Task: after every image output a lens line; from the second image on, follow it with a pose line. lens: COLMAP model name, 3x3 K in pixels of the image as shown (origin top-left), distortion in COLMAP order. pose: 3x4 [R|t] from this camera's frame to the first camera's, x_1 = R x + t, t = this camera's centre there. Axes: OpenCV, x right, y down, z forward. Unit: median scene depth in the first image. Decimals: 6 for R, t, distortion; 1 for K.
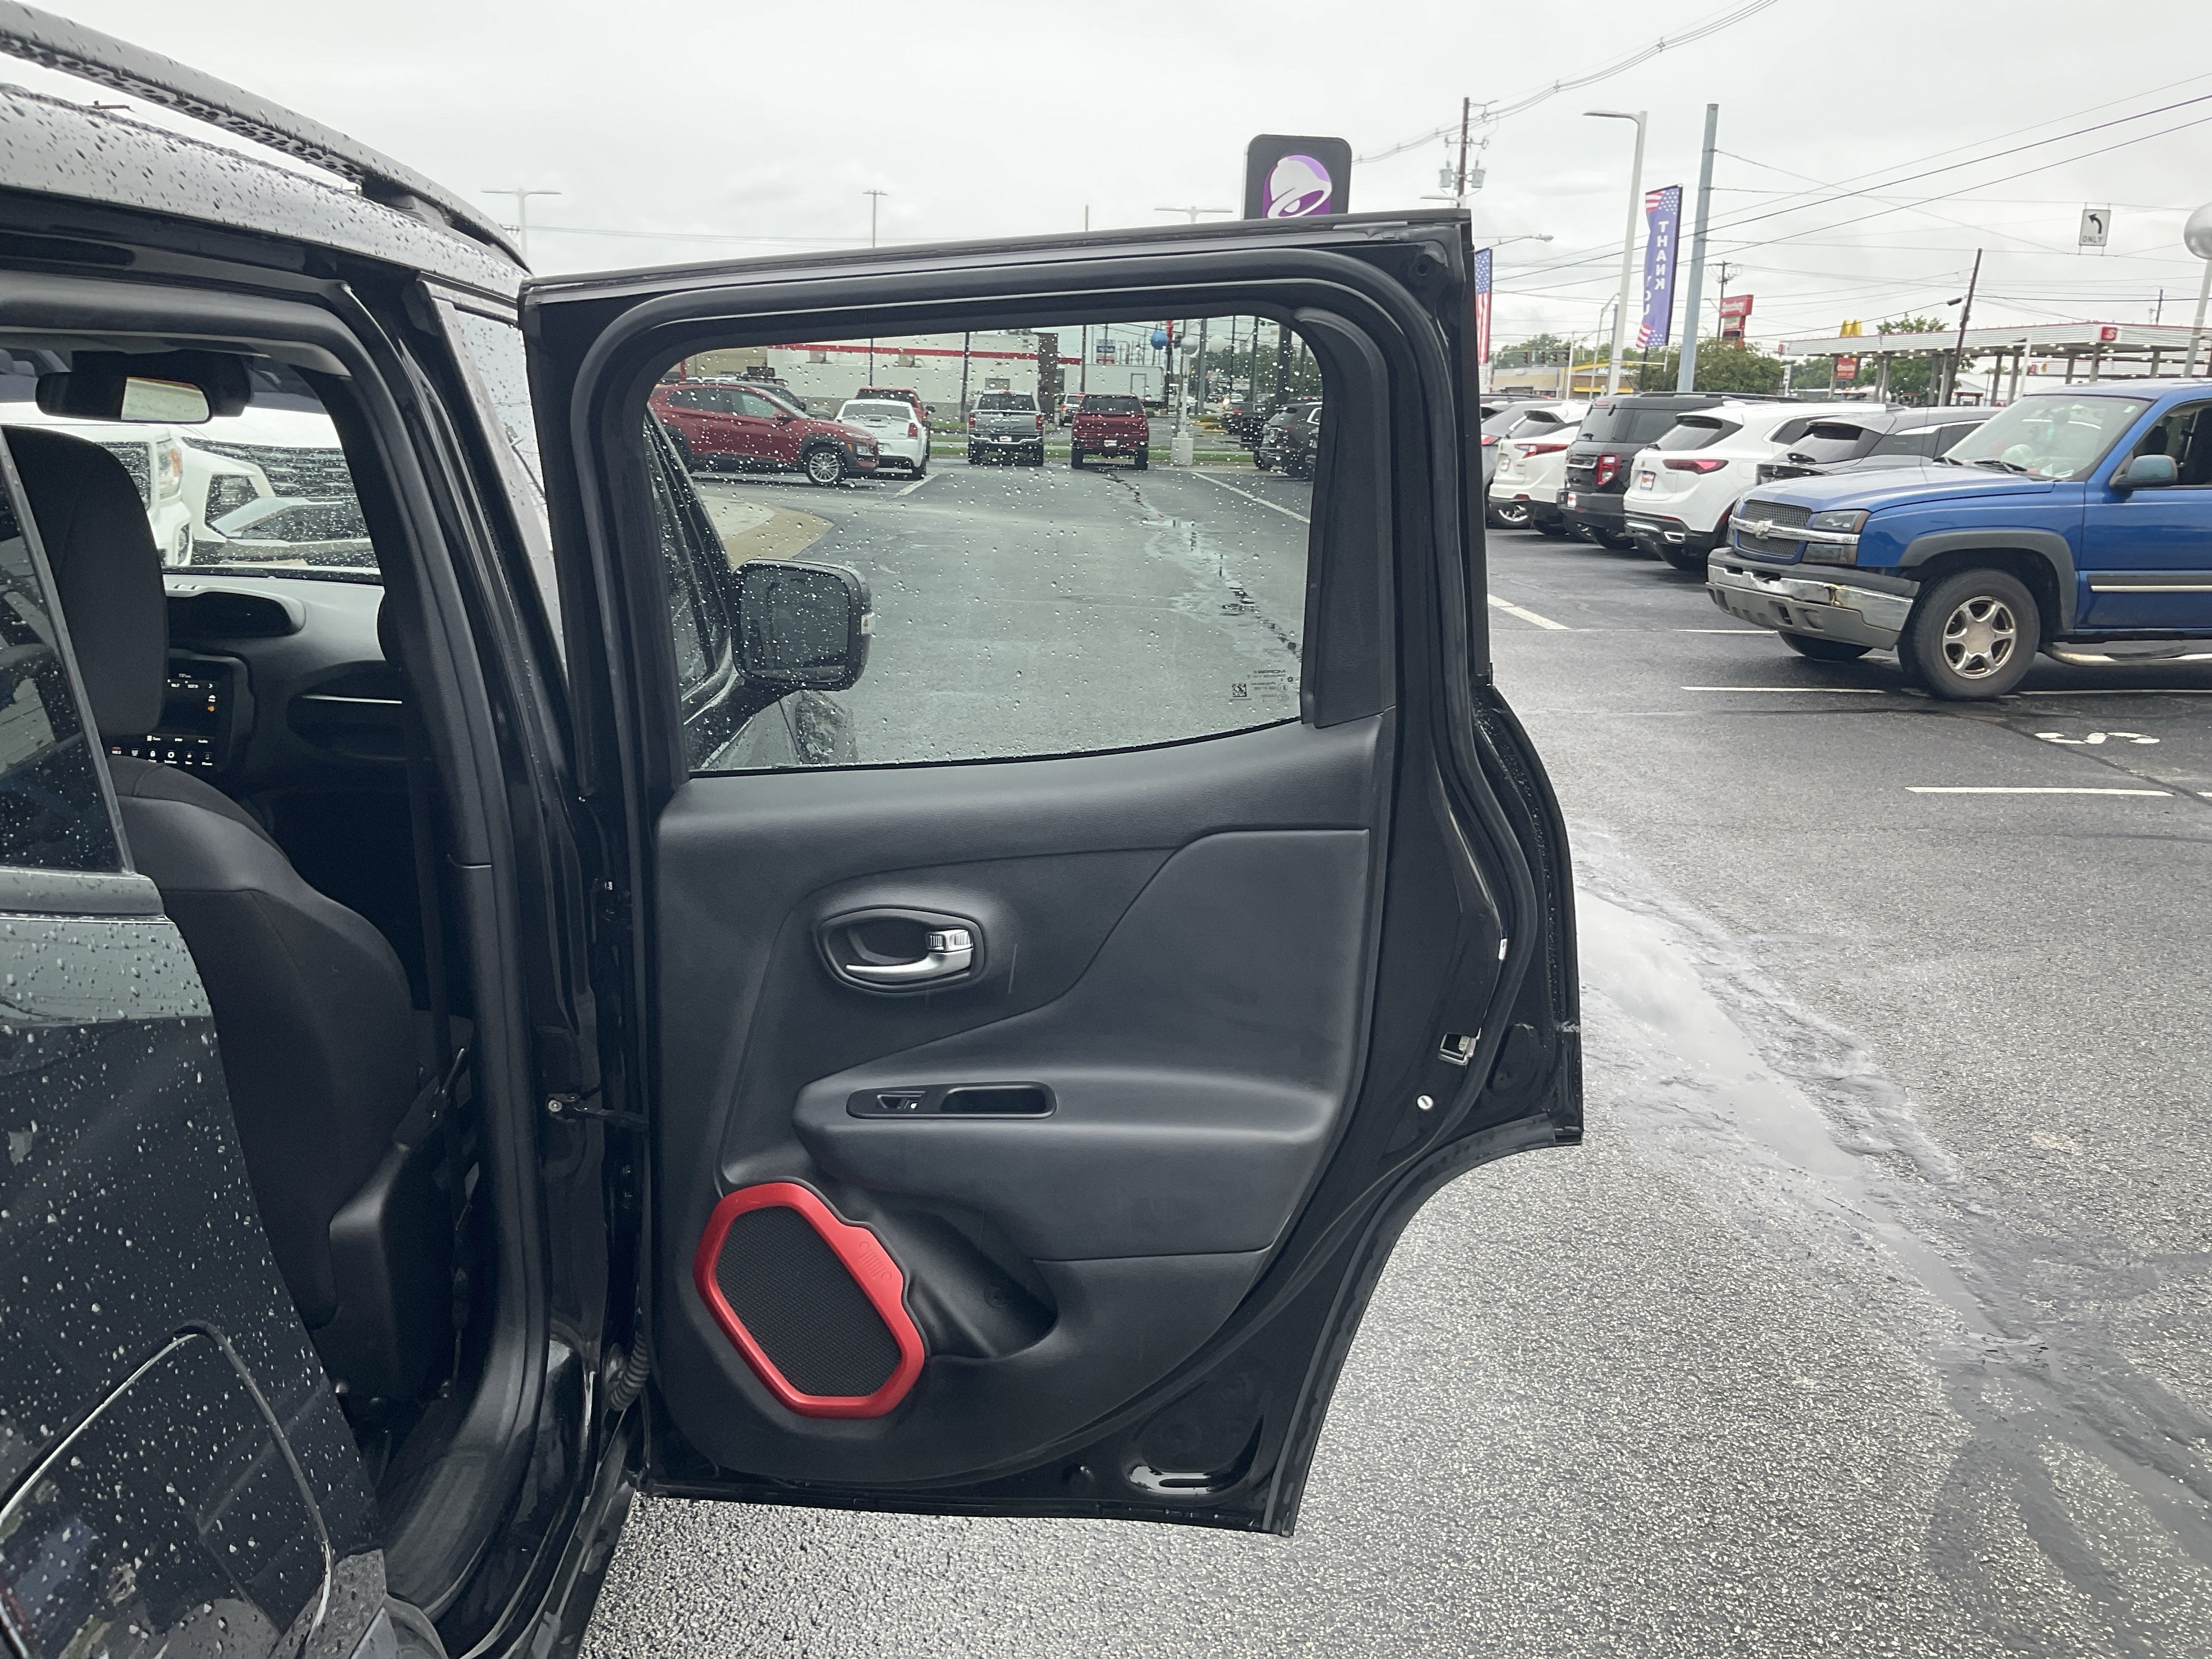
lens RADIAL K [[1820.9, 0, 1106.0], [0, 1820.9, 829.5], [0, 0, 1]] dist [0.098979, -0.200766]
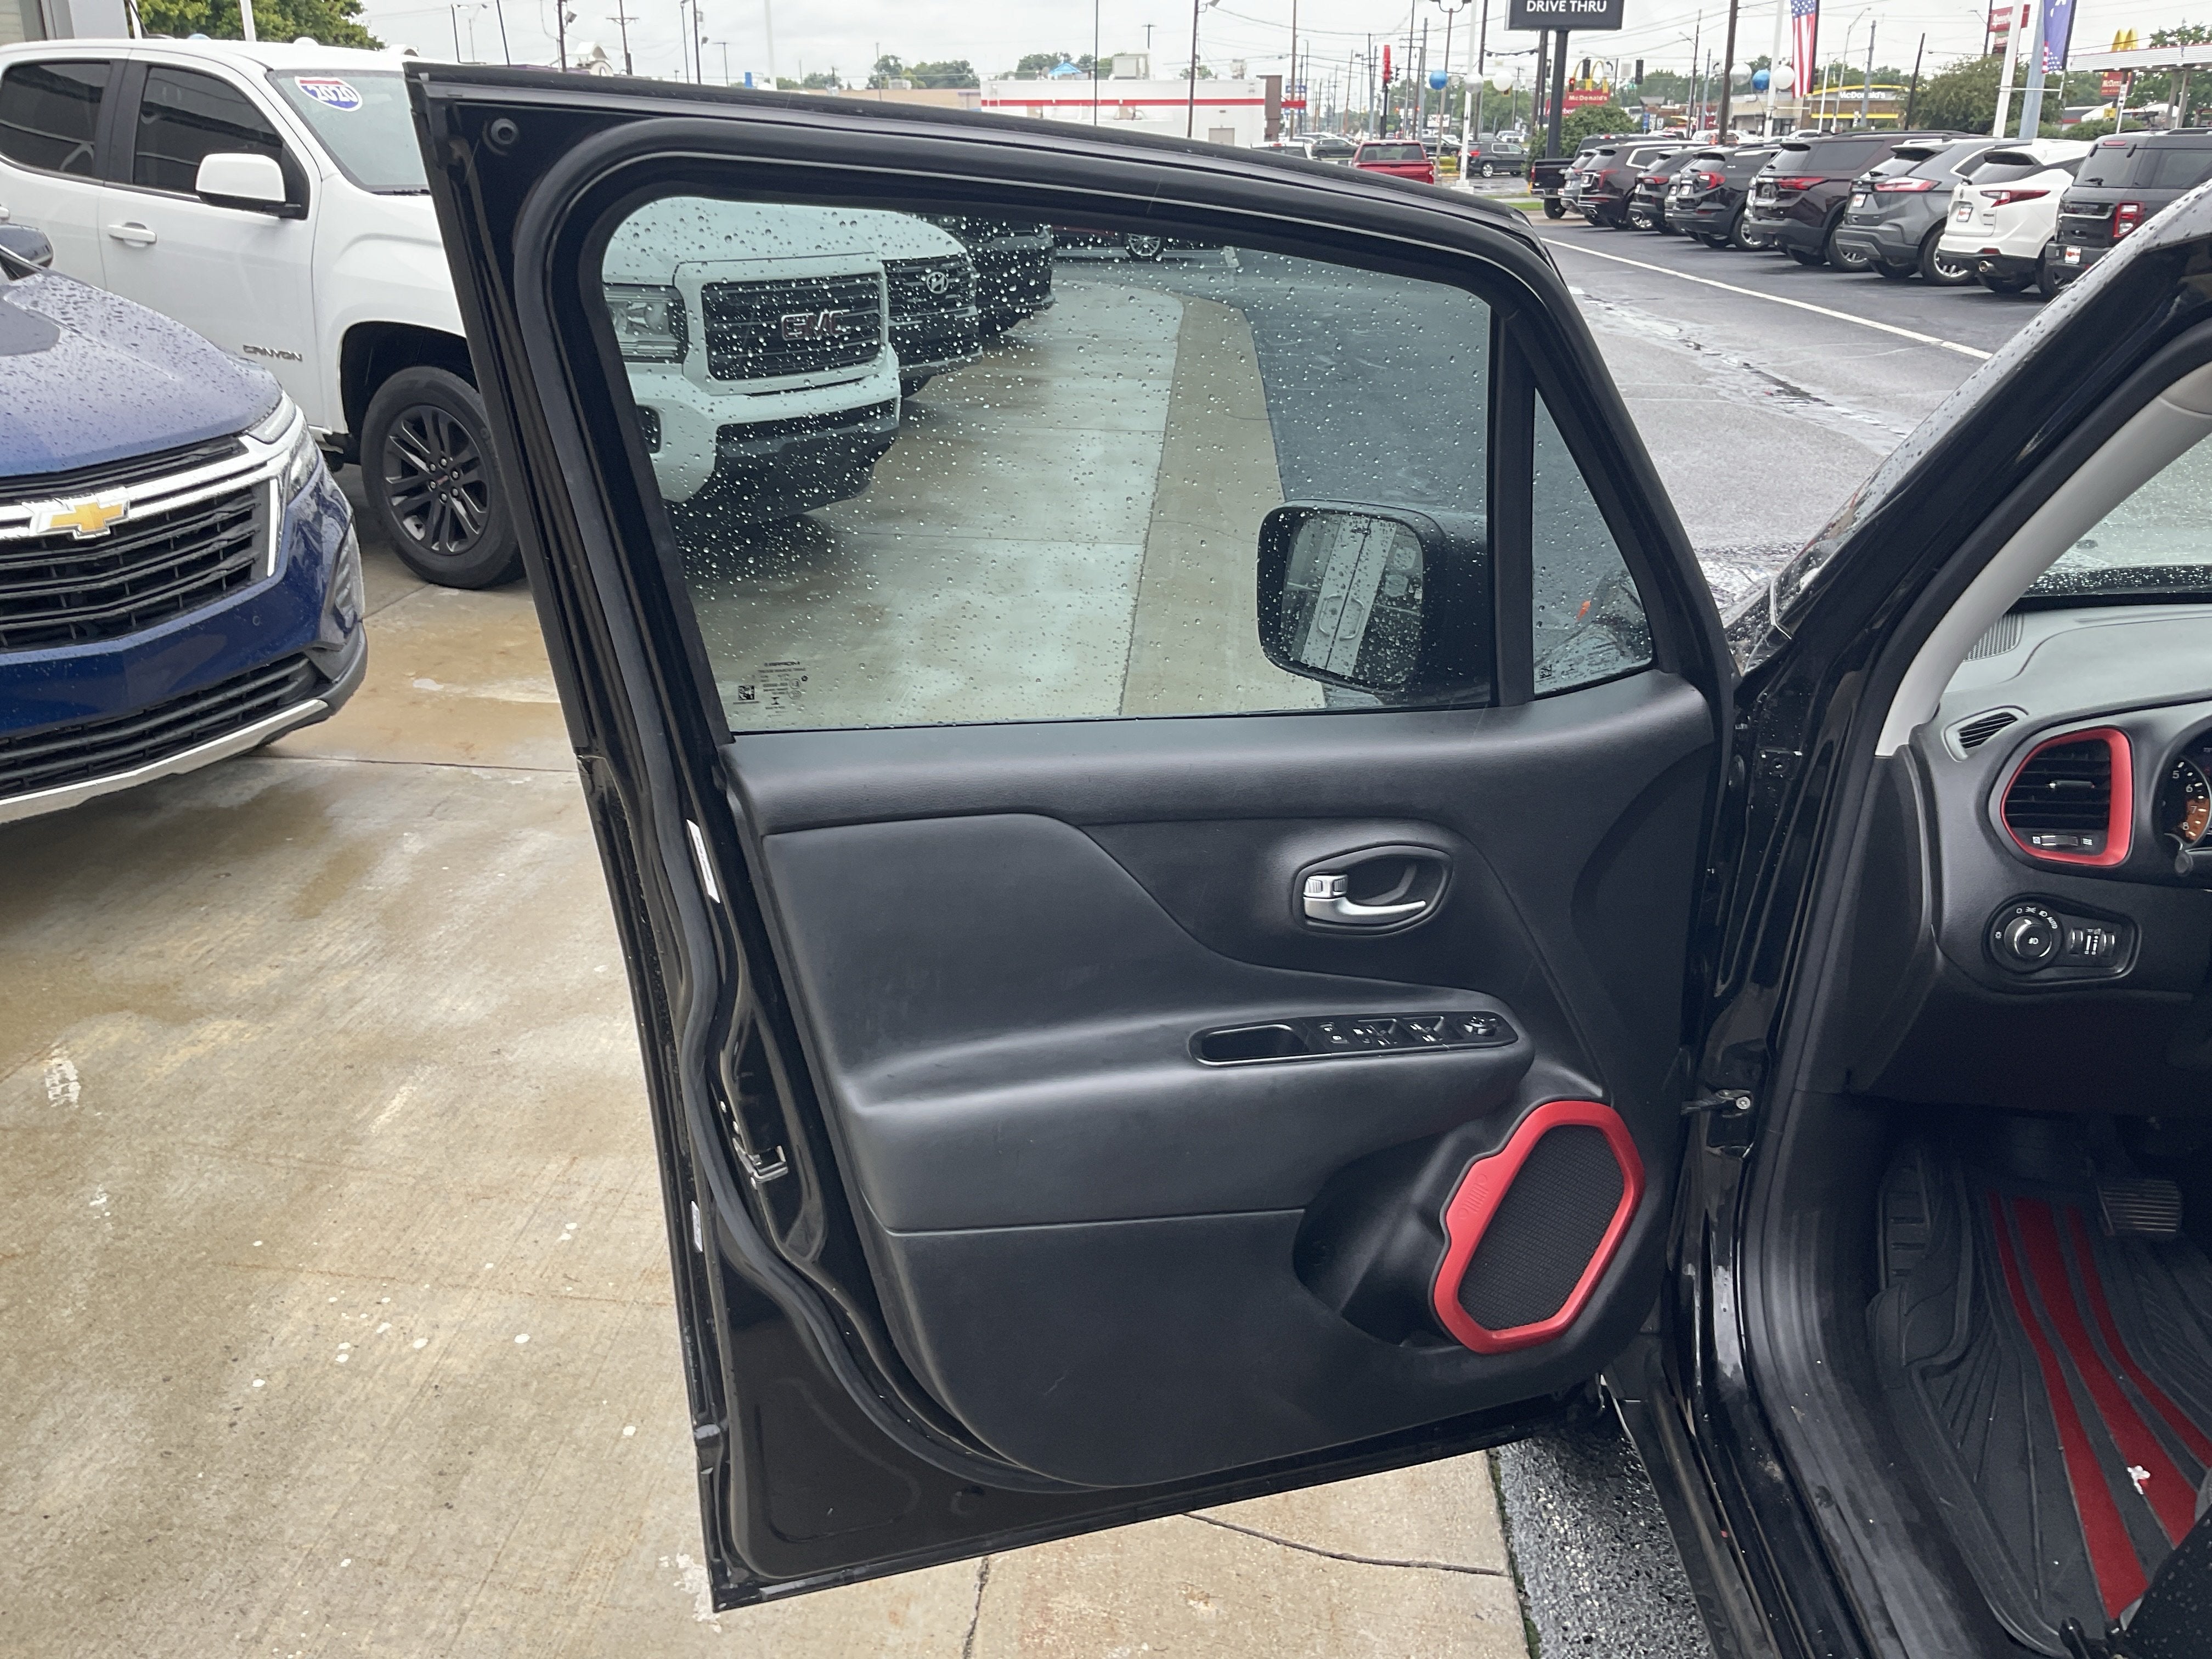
lens RADIAL K [[1844.5, 0, 1098.8], [0, 1844.5, 826.6], [0, 0, 1]] dist [0.008695, -0.040728]
pose [[0.995197, -0.004051, -0.097811, -0.171592], [0.015955, 0.992495, 0.121240, -0.028462], [0.096586, -0.122218, 0.987792, 0.059590]]
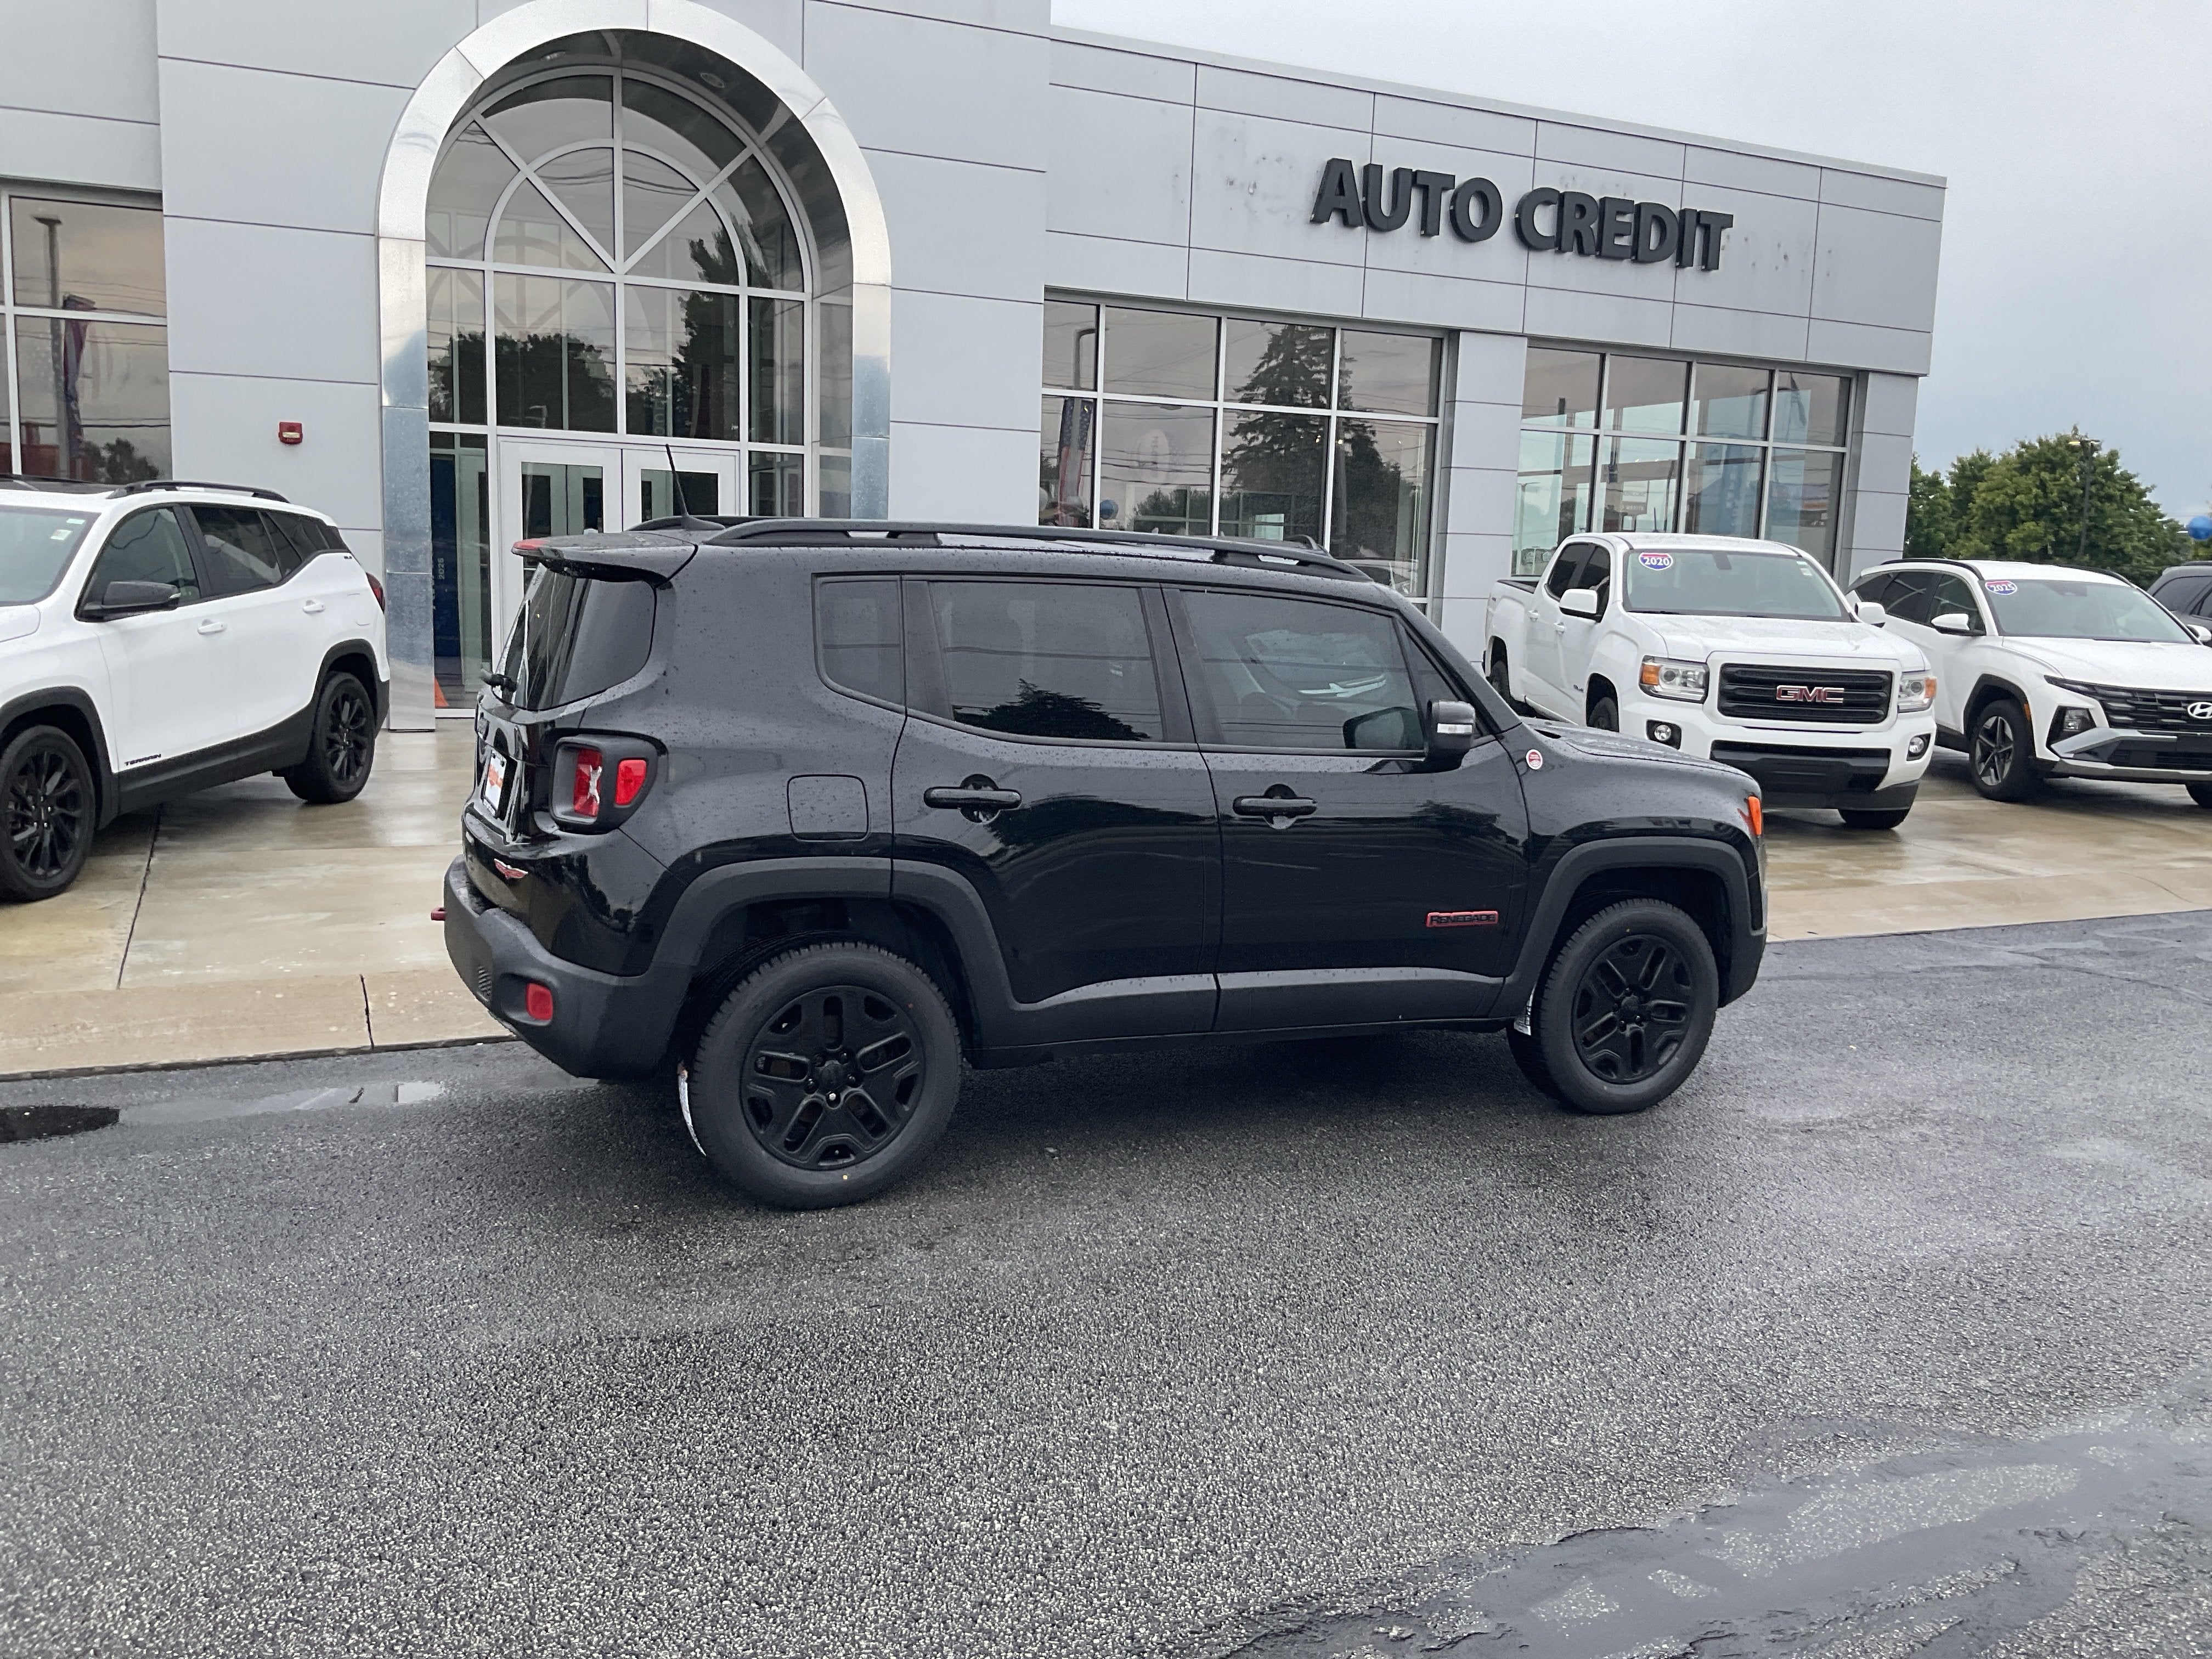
lens RADIAL K [[1811.3, 0, 1060.9], [0, 1811.3, 836.4], [0, 0, 1]] dist [0.011129, -0.053478]
pose [[0.366525, 0.104565, -0.924514, 0.265694], [-0.224076, 0.974337, 0.021365, 0.009960], [0.903022, 0.199330, 0.380550, -0.026850]]
